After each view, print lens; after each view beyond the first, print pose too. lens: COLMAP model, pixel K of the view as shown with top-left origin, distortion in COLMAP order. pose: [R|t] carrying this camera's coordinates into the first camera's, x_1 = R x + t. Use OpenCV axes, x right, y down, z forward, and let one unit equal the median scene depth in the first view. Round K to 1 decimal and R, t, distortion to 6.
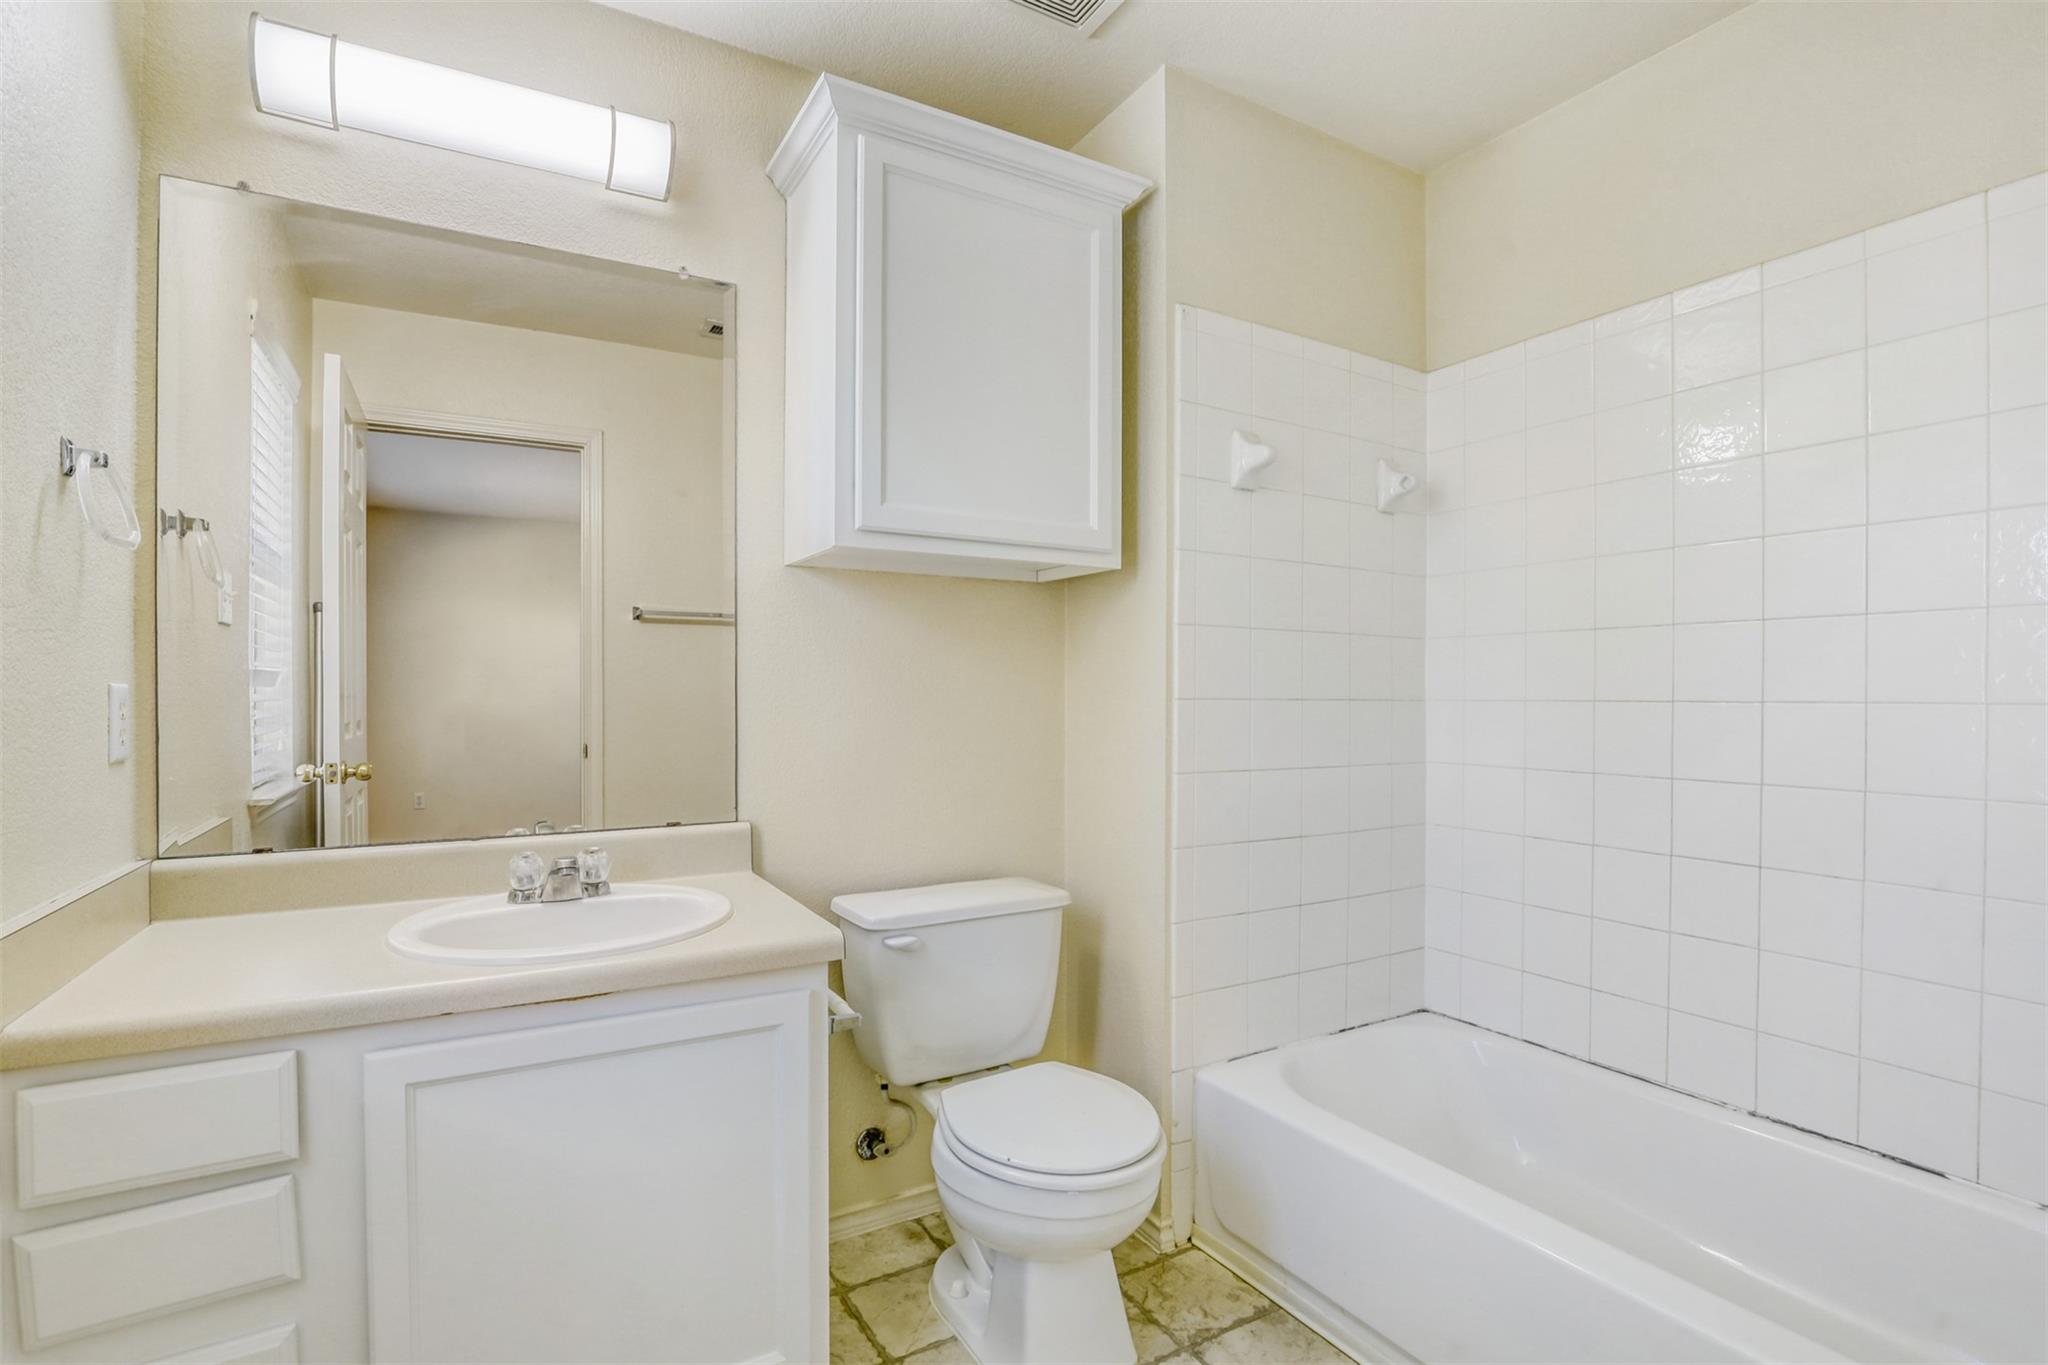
lens RADIAL K [[942.5, 0, 1032.1], [0, 942.5, 689.9], [0, 0, 1]] dist [-0.028260, 0.007181]
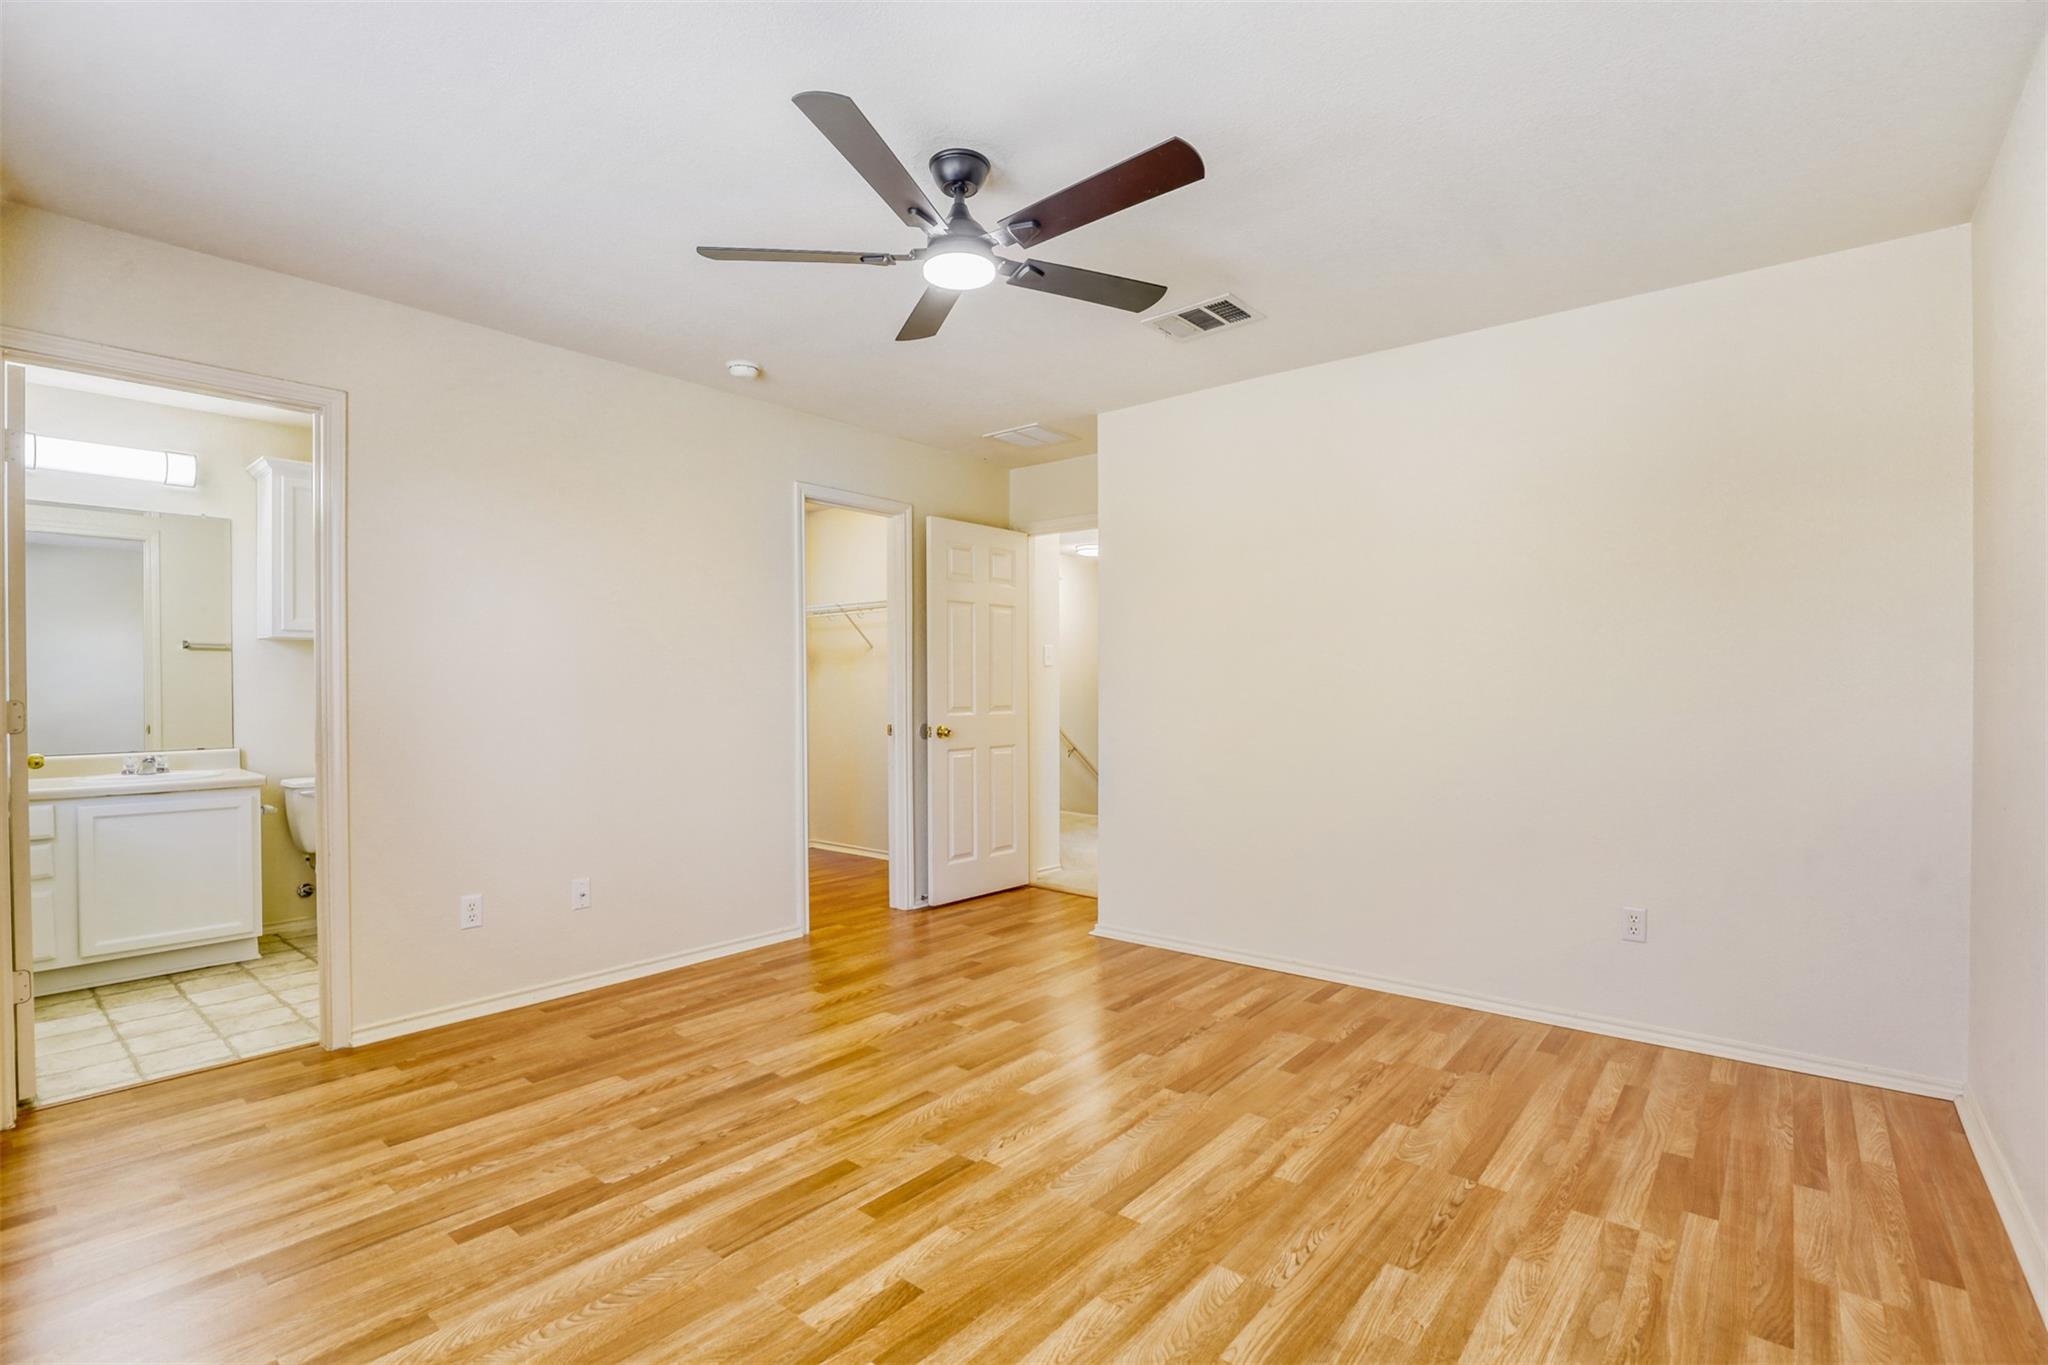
lens RADIAL K [[942.5, 0, 1003.6], [0, 942.5, 687.9], [0, 0, 1]] dist [-0.028260, 0.007181]
pose [[0.950217, -0.004839, 0.311550, 0.910720], [0.003884, 0.999986, 0.003683, -0.014844], [-0.311563, -0.002289, 0.950223, -2.071295]]
